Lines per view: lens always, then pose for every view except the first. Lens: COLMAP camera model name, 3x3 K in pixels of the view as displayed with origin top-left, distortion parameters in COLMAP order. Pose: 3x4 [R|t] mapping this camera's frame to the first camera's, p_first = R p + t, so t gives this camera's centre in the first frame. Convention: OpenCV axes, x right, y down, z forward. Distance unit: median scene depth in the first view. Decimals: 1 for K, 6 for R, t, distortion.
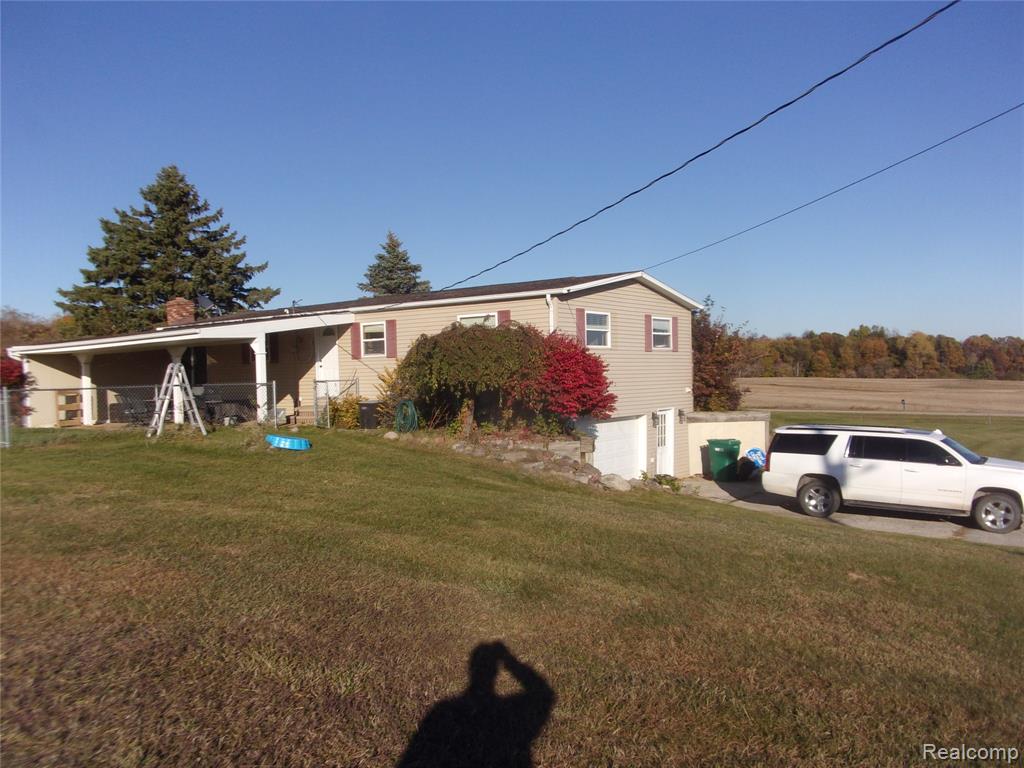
lens RADIAL K [[834.1, 0, 514.1], [0, 834.1, 381.5], [0, 0, 1]] dist [0.022958, -0.047207]
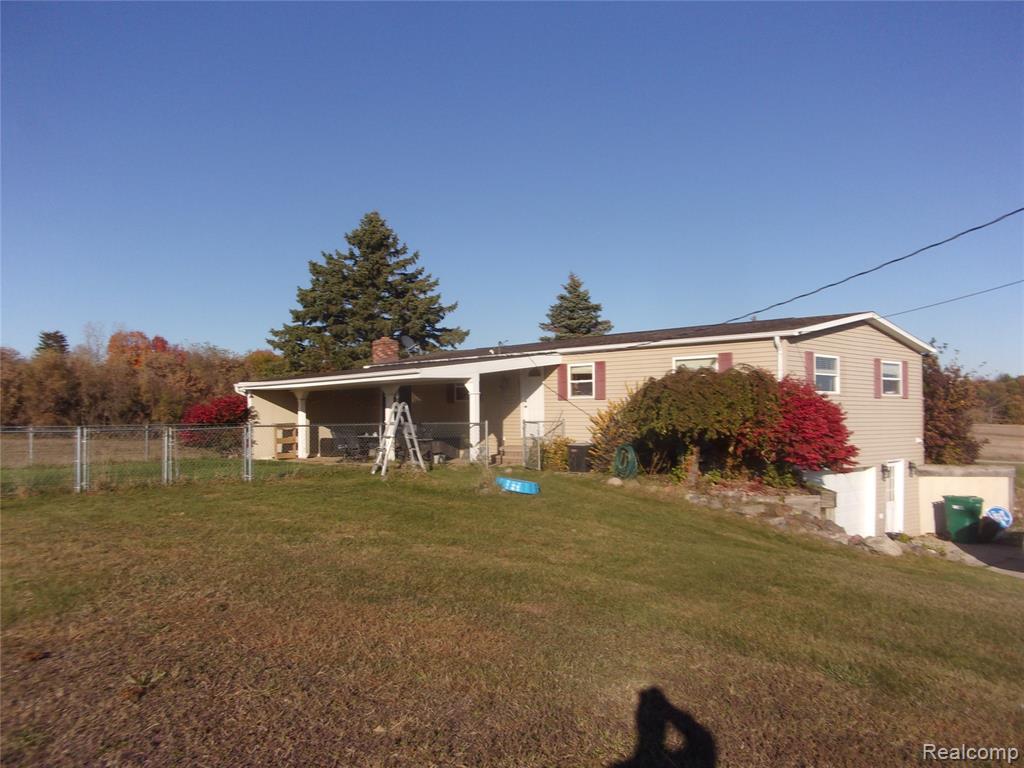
lens RADIAL K [[834.1, 0, 520.2], [0, 834.1, 384.6], [0, 0, 1]] dist [0.022958, -0.047207]
pose [[0.983567, 0.014659, -0.179945, -0.058327], [-0.022203, 0.998954, -0.039979, -0.004681], [0.179171, 0.043318, 0.982864, 0.016348]]
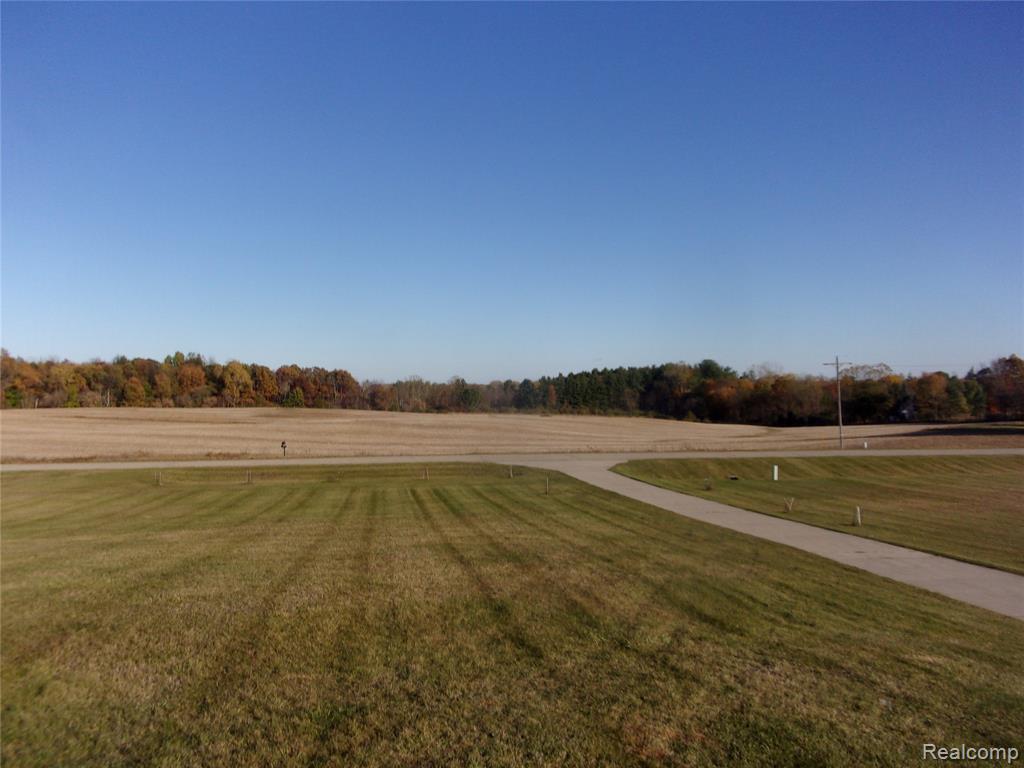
lens RADIAL K [[834.1, 0, 513.4], [0, 834.1, 381.6], [0, 0, 1]] dist [0.022958, -0.047207]
pose [[0.709225, 0.010103, 0.704910, 0.192390], [0.013520, 0.999518, -0.027928, -0.018986], [-0.704852, 0.029338, 0.708747, 0.699087]]
